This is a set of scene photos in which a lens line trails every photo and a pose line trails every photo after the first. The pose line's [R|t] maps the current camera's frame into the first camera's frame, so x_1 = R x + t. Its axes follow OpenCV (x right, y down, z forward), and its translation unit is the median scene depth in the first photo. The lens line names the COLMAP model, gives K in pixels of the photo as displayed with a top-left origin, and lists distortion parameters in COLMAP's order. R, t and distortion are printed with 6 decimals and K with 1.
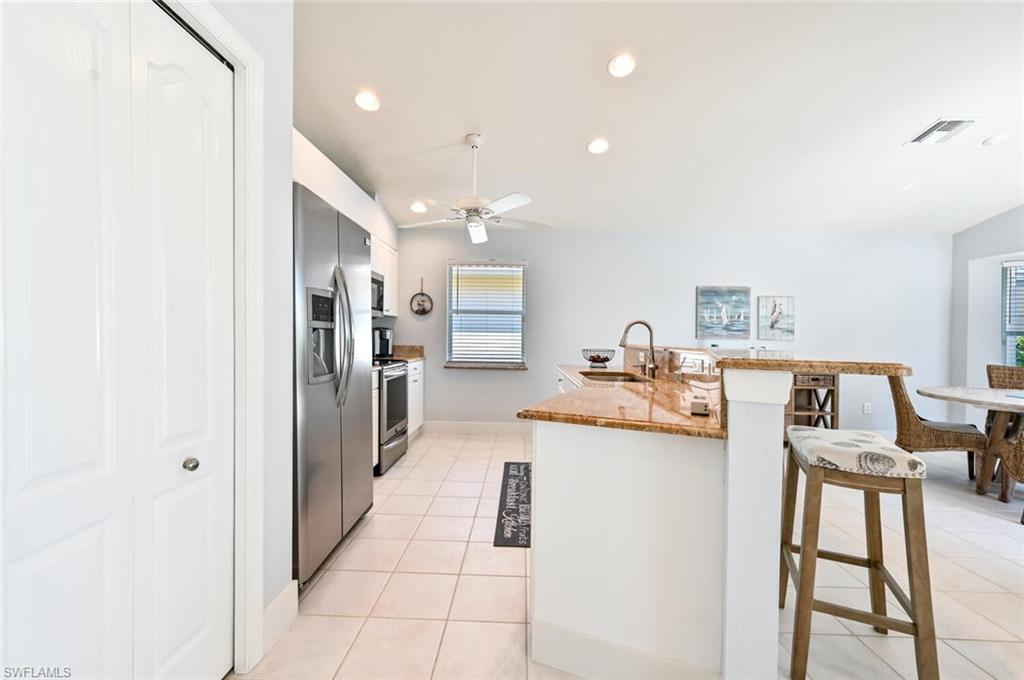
lens RADIAL K [[417.8, 0, 513.7], [0, 417.8, 340.4], [0, 0, 1]] dist [0.002456, 0.000768]
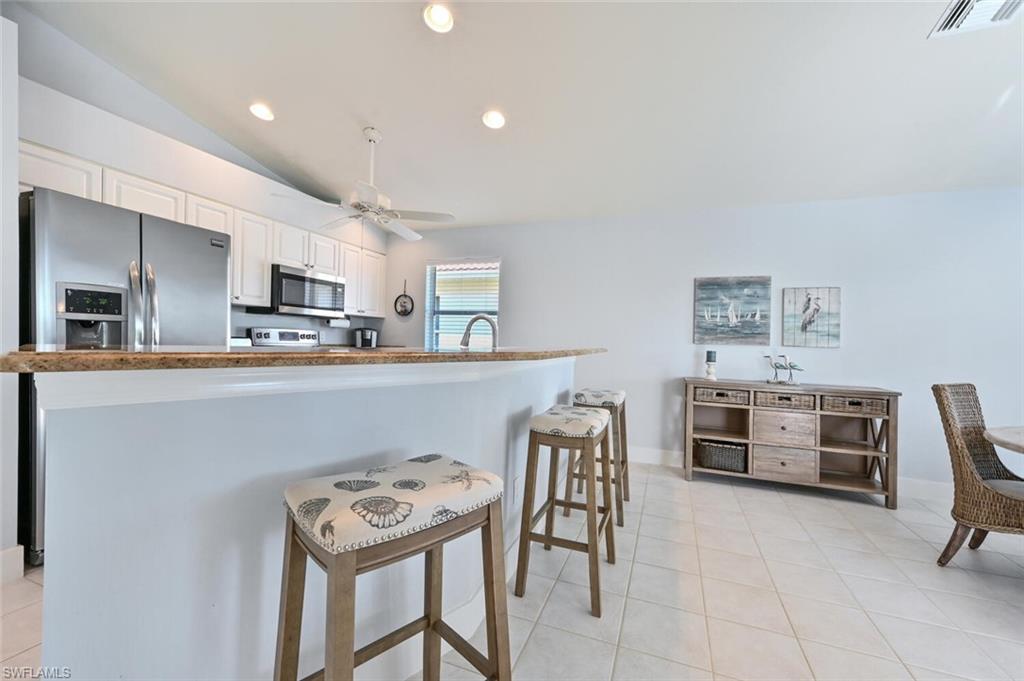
lens RADIAL K [[417.8, 0, 508.6], [0, 417.8, 344.2], [0, 0, 1]] dist [0.002456, 0.000768]
pose [[0.943375, 0.016163, -0.331335, 0.372136], [-0.018846, 0.999810, -0.004887, 0.007549], [0.331193, 0.010855, 0.943501, 0.132954]]
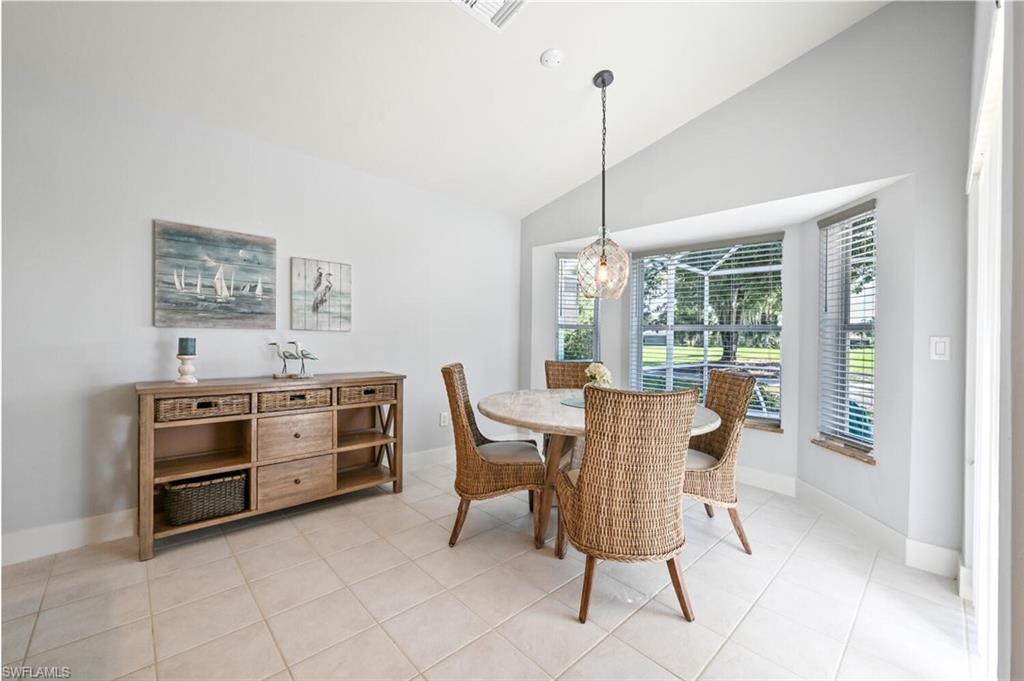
lens RADIAL K [[417.8, 0, 525.9], [0, 417.8, 336.1], [0, 0, 1]] dist [0.002456, 0.000768]
pose [[0.696828, 0.001585, 0.717237, 0.393318], [-0.003425, 0.999994, 0.001117, 0.005085], [-0.717230, -0.003234, 0.696829, 0.349502]]
